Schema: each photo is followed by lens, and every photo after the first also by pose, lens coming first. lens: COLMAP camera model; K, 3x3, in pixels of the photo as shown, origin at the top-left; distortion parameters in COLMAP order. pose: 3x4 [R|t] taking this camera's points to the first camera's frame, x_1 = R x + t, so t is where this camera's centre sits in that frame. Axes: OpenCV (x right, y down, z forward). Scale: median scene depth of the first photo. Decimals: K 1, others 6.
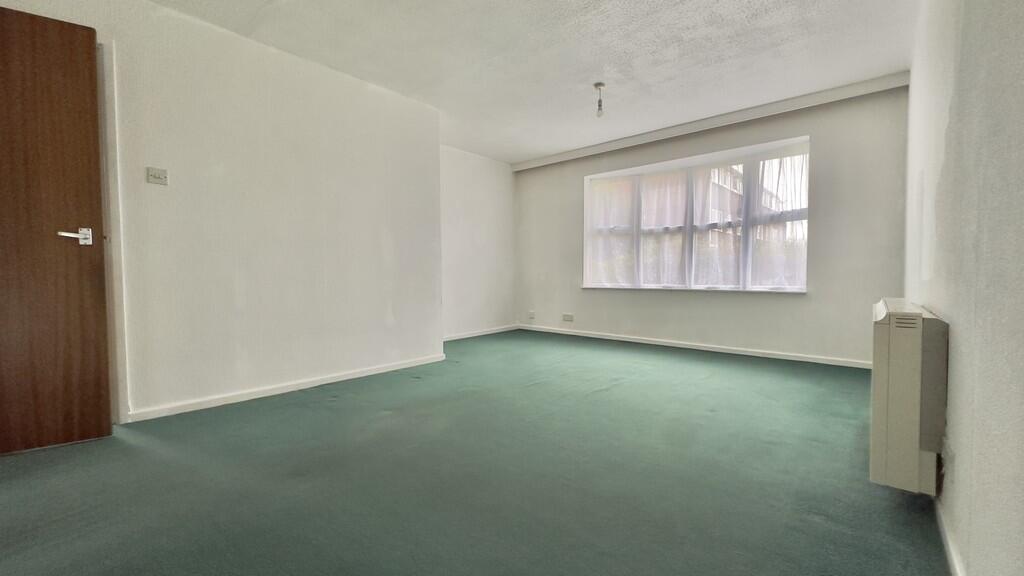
lens RADIAL K [[418.0, 0, 514.8], [0, 418.0, 288.2], [0, 0, 1]] dist [0.001022, -0.000117]
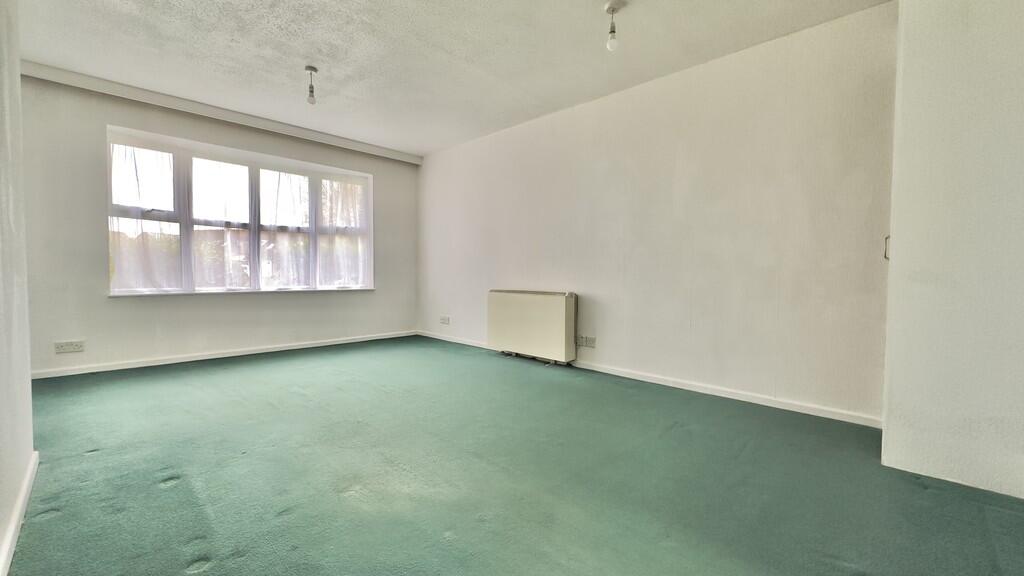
lens RADIAL K [[406.5, 0, 513.8], [0, 406.5, 285.3], [0, 0, 1]] dist [-0.002229, -0.000166]
pose [[0.057582, -0.021845, 0.998102, -0.505399], [0.028657, 0.999385, 0.020219, -0.013813], [-0.997929, 0.027438, 0.058173, 0.390883]]
